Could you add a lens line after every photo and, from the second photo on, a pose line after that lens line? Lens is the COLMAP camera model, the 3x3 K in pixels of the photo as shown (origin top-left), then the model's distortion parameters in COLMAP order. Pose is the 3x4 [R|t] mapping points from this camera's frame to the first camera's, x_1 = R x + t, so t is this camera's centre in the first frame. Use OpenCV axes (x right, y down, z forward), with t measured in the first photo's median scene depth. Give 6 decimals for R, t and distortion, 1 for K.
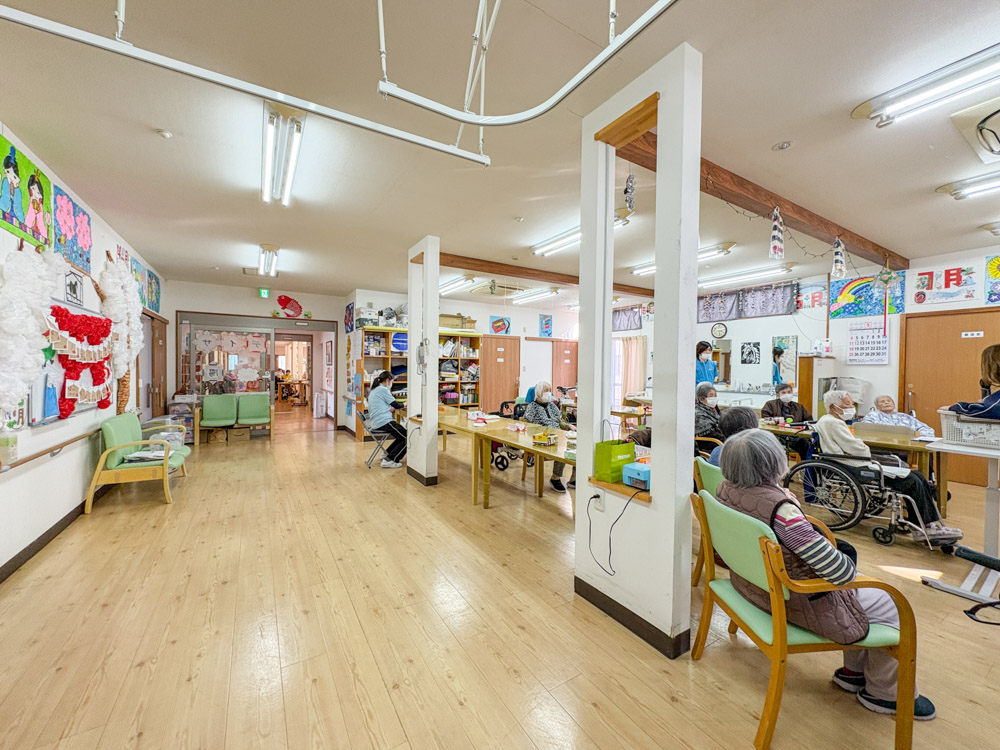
lens RADIAL K [[397.4, 0, 500.0], [0, 397.4, 375.0], [0, 0, 1]] dist [0.000880, -0.000232]
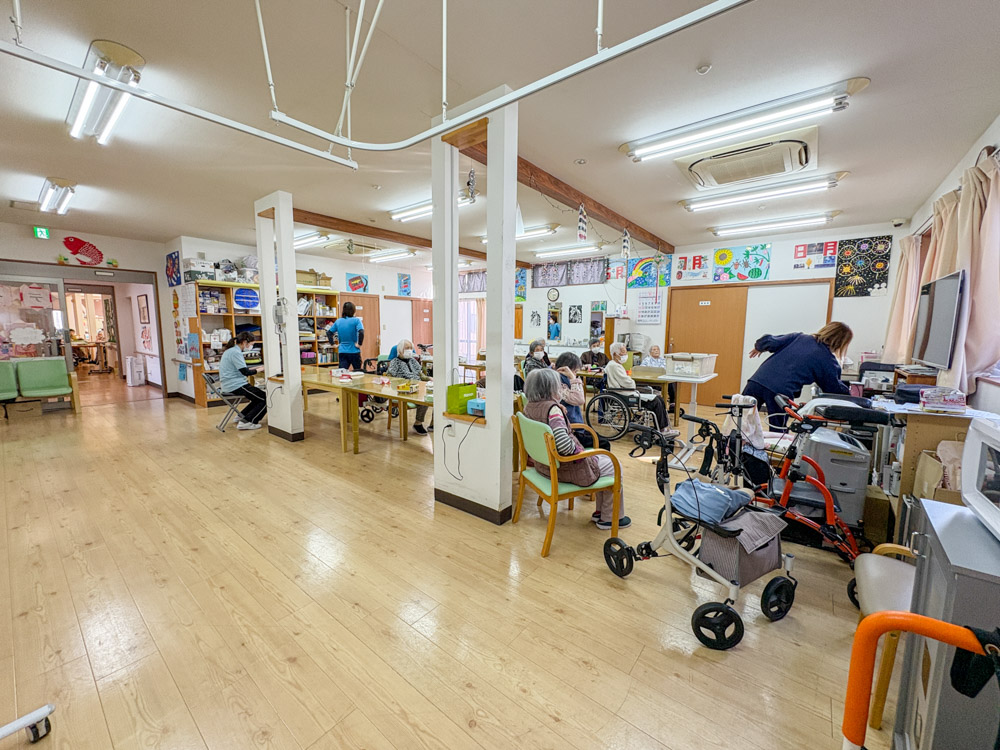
lens RADIAL K [[397.4, 0, 500.0], [0, 397.4, 375.0], [0, 0, 1]] dist [0.000880, -0.000232]
pose [[0.940606, -0.043204, 0.336739, -0.018213], [0.007297, 0.994213, 0.107178, -0.002053], [-0.339420, -0.098355, 0.935479, -0.140296]]
